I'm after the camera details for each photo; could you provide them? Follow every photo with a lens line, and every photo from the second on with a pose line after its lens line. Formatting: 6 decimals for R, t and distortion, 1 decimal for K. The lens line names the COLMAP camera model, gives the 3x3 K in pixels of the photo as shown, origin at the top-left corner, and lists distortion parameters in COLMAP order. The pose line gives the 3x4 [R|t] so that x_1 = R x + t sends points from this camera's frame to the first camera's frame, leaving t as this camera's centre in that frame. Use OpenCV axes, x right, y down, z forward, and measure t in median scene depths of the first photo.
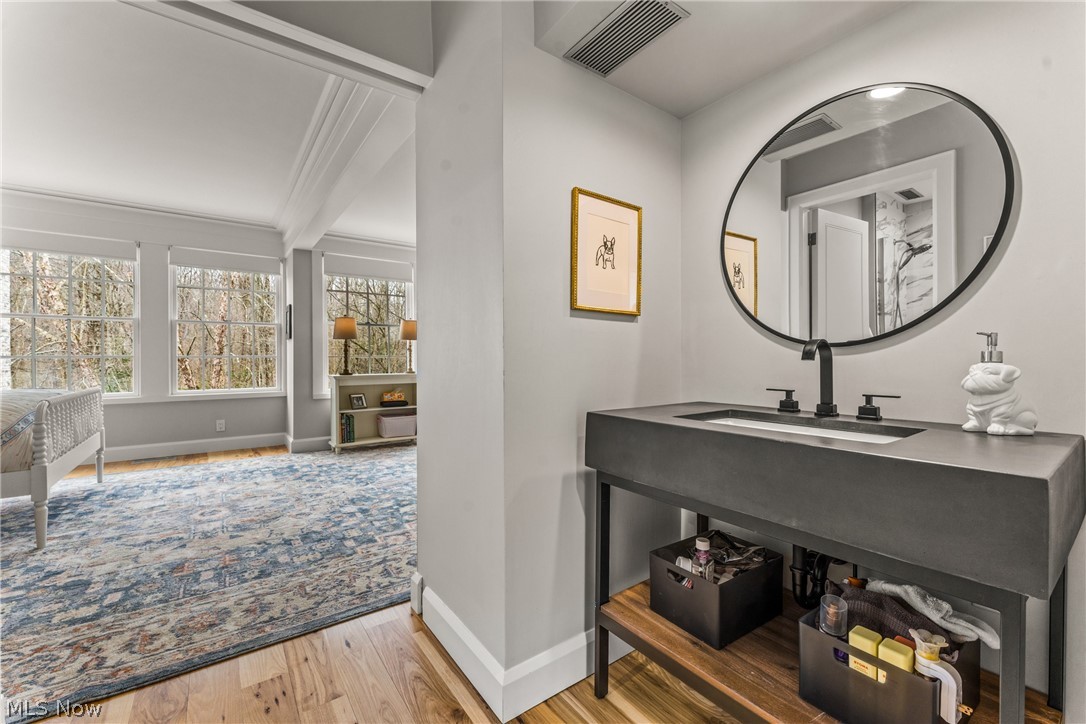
lens RADIAL K [[433.5, 0, 543.0], [0, 433.5, 362.0], [0, 0, 1]] dist [0.000643, -0.000012]
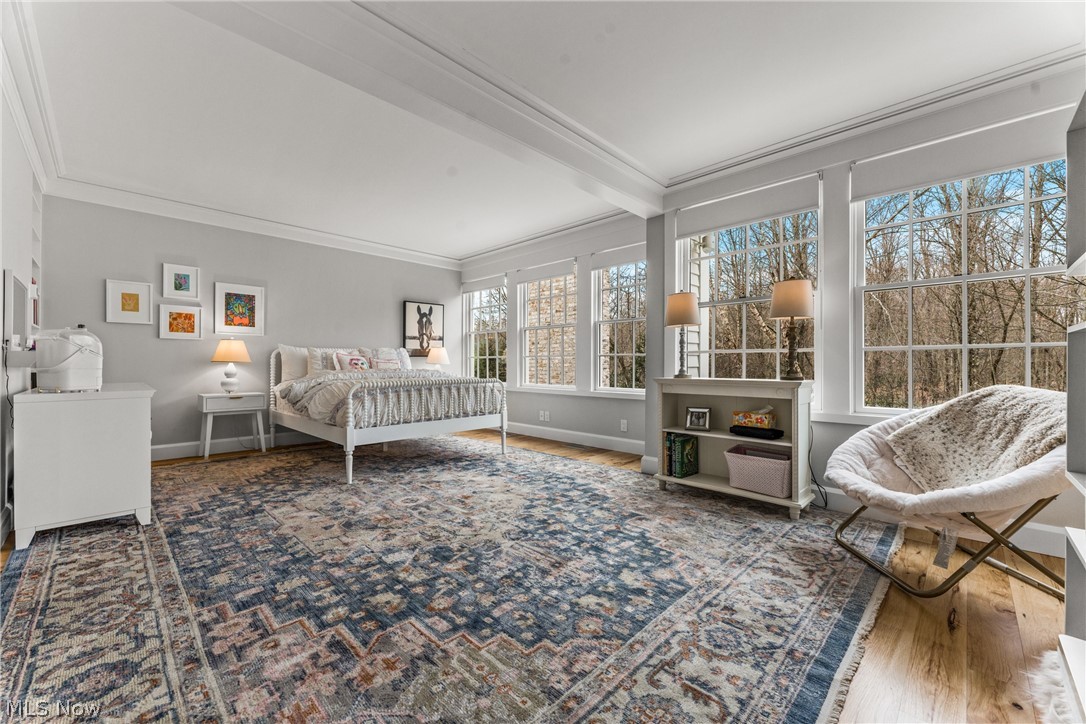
lens RADIAL K [[433.5, 0, 543.0], [0, 433.5, 362.0], [0, 0, 1]] dist [0.000643, -0.000012]
pose [[0.175924, -0.006956, -0.984379, 0.317902], [-0.013720, 0.999861, -0.009518, 0.025238], [0.984308, 0.015180, 0.175804, 1.176340]]
